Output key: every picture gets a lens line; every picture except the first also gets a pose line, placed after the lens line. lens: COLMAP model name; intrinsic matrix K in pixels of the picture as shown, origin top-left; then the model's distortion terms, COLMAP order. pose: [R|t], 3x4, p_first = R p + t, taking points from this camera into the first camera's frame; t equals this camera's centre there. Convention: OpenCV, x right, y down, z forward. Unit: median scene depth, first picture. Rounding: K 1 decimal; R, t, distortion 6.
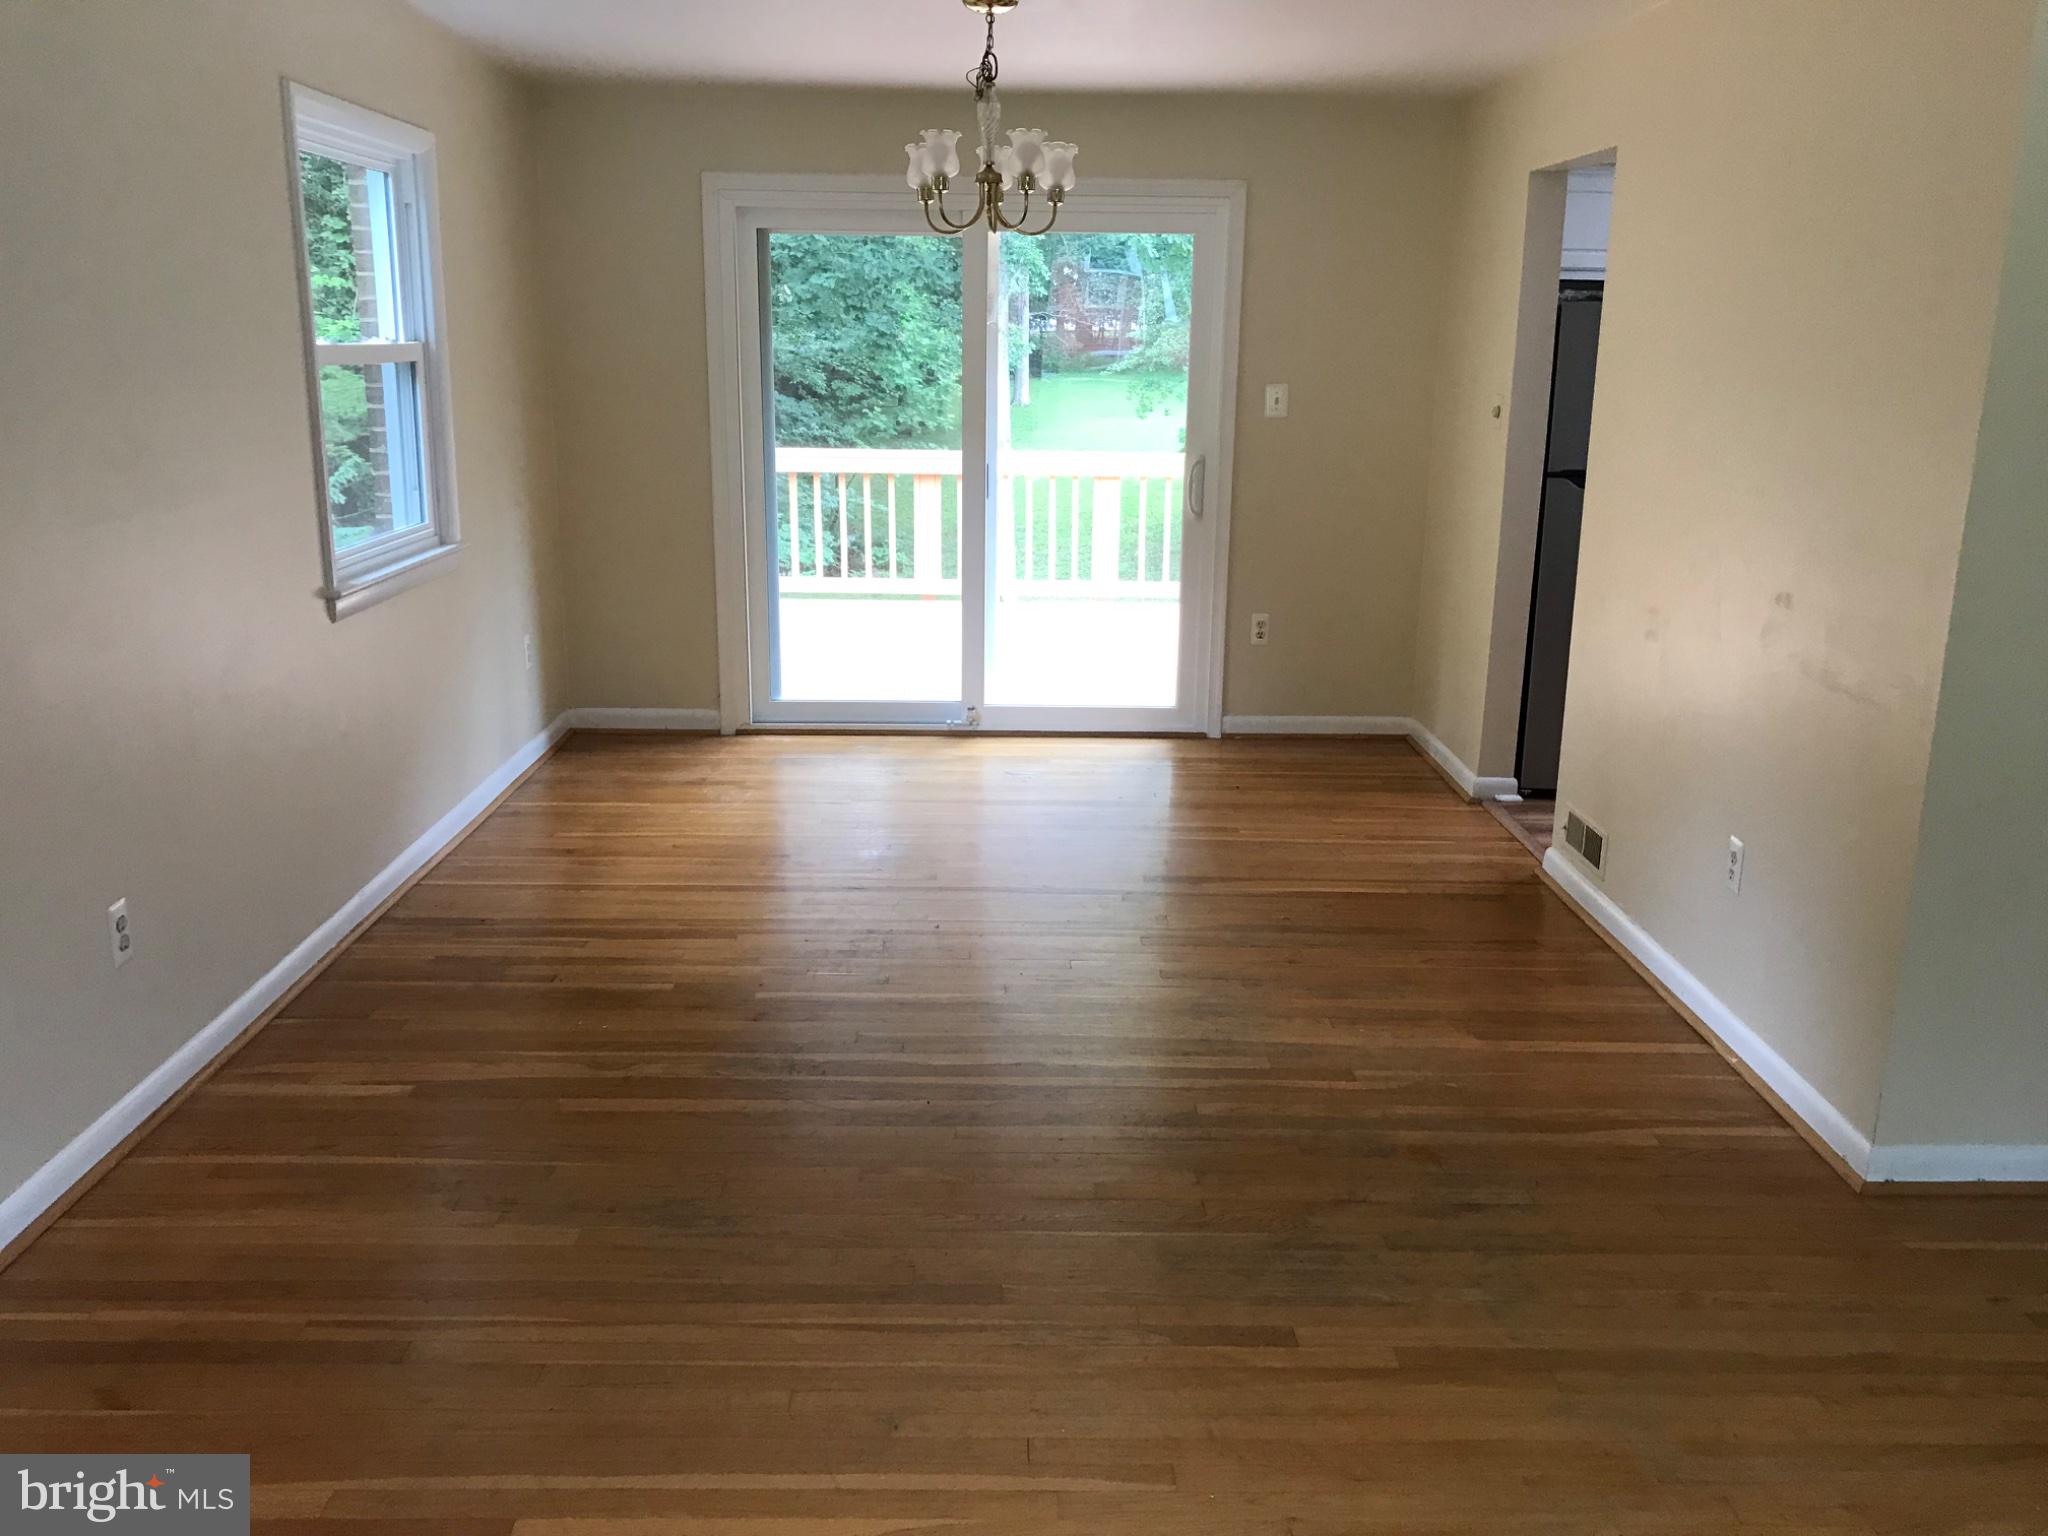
lens RADIAL K [[1684.5, 0, 1032.9], [0, 1684.5, 752.3], [0, 0, 1]] dist [0.040170, -0.055137]
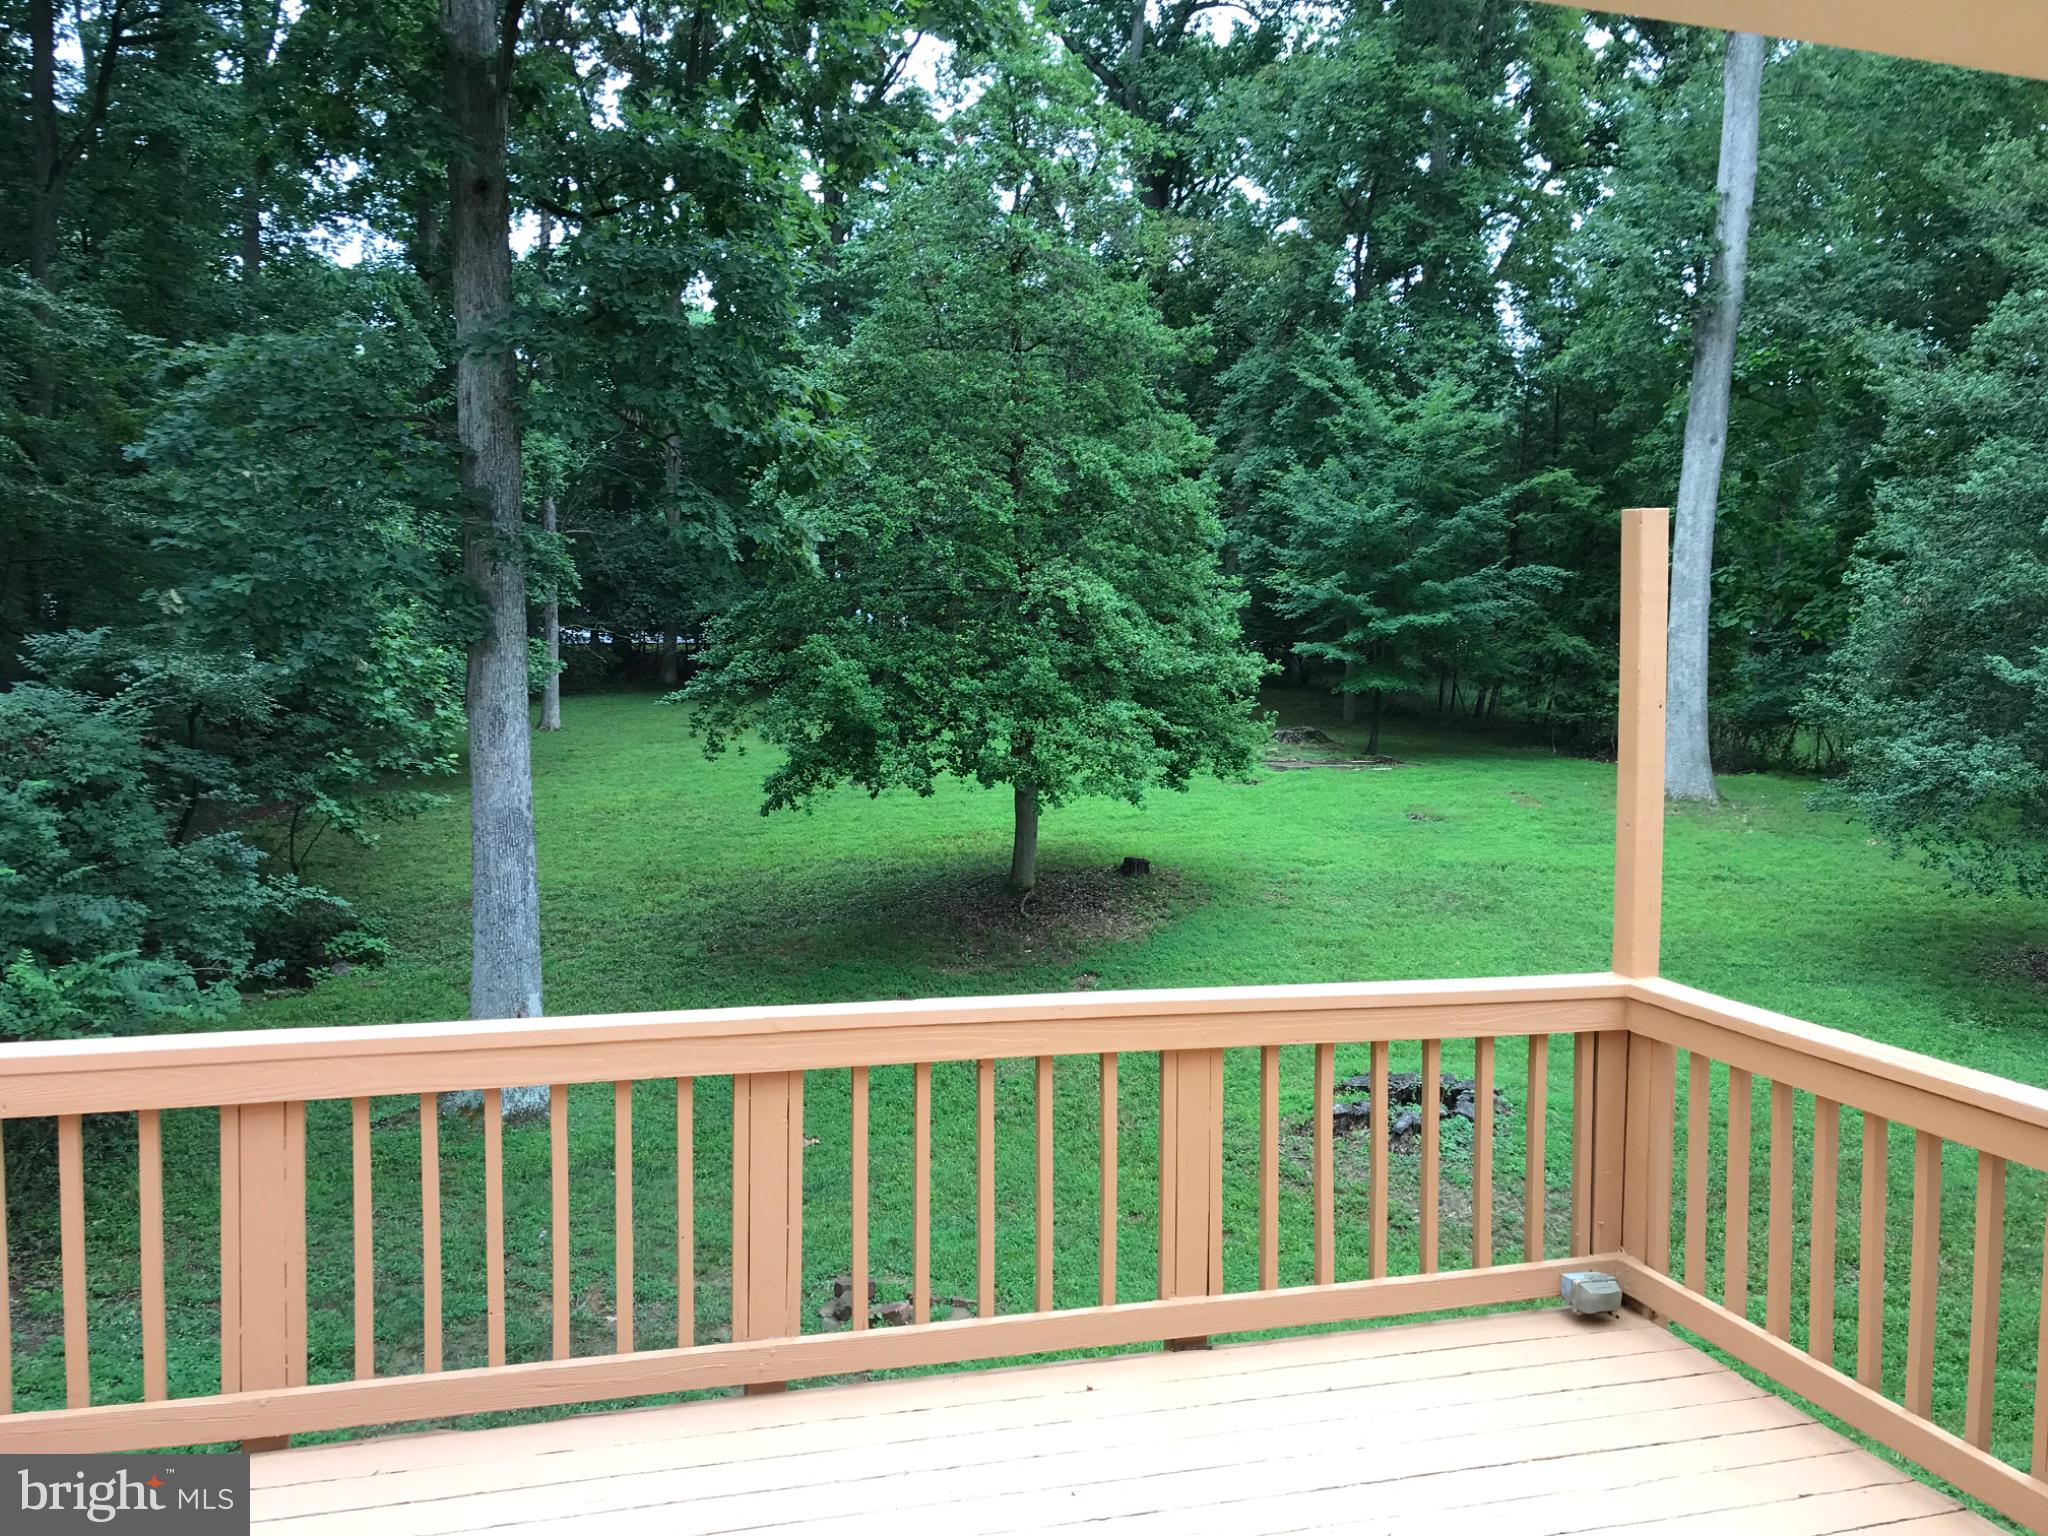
lens RADIAL K [[1684.5, 0, 1048.3], [0, 1684.5, 738.0], [0, 0, 1]] dist [0.040170, -0.055137]
pose [[0.961290, -0.009733, 0.275368, -0.000682], [0.060641, 0.982346, -0.176970, -0.313757], [-0.268784, 0.186818, 0.944910, 1.126254]]
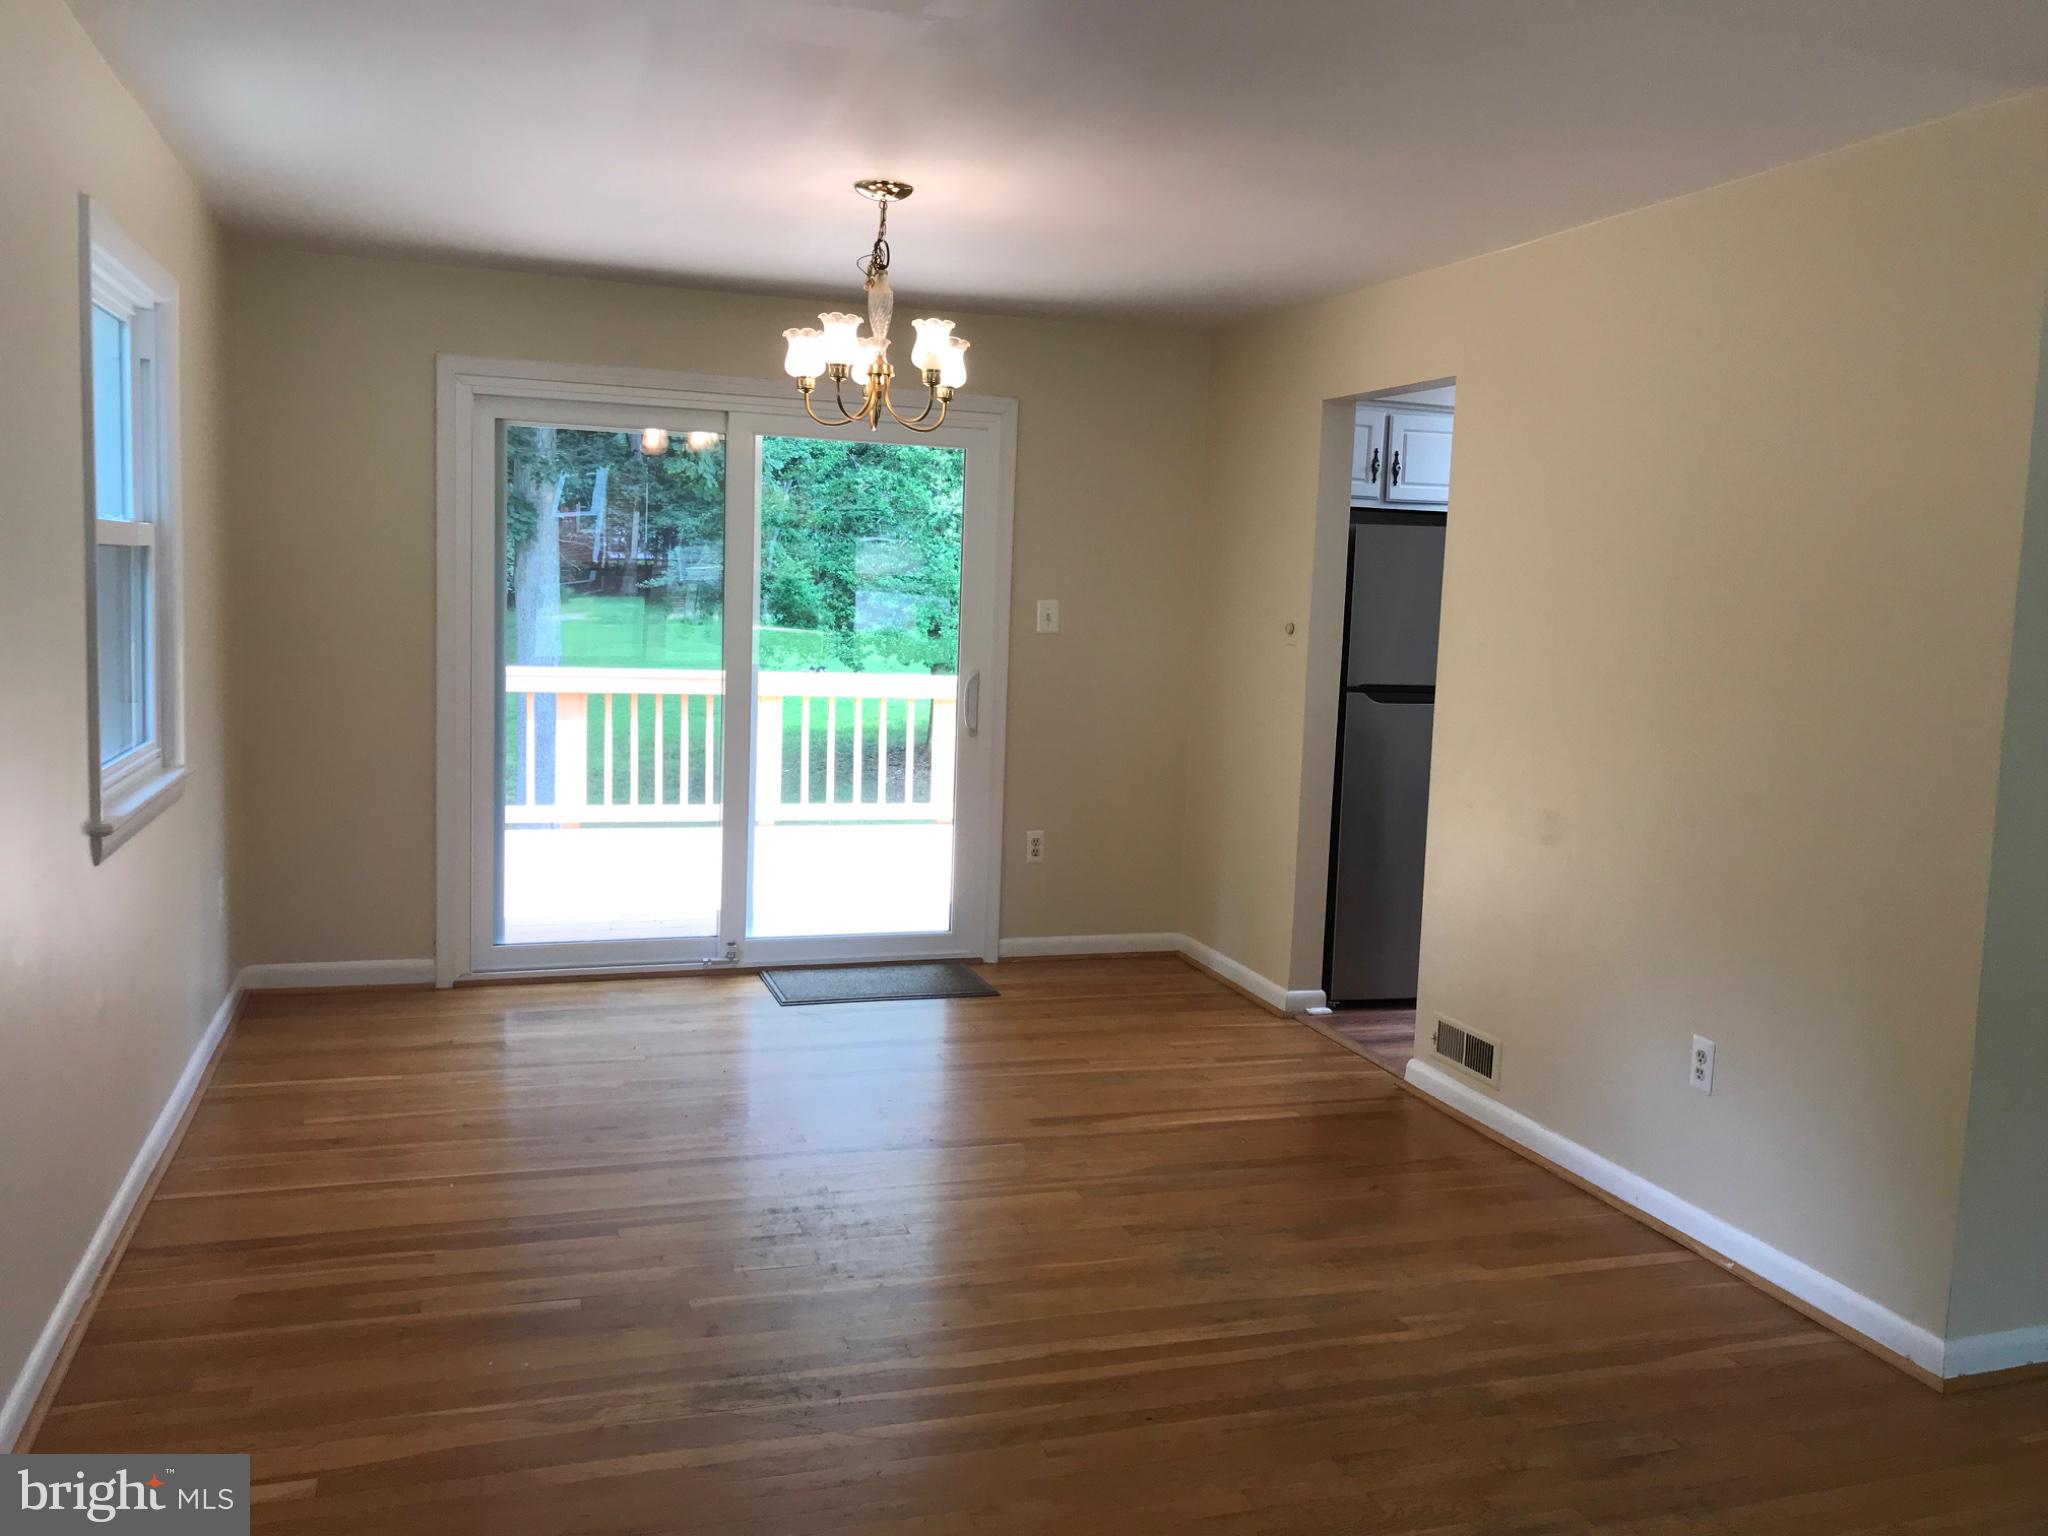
lens RADIAL K [[1684.5, 0, 1043.5], [0, 1684.5, 758.4], [0, 0, 1]] dist [0.040170, -0.055137]
pose [[0.953025, -0.009990, 0.302727, -0.181571], [0.049199, 0.991289, -0.122173, -0.007048], [-0.298870, 0.131328, 0.945214, 0.099396]]
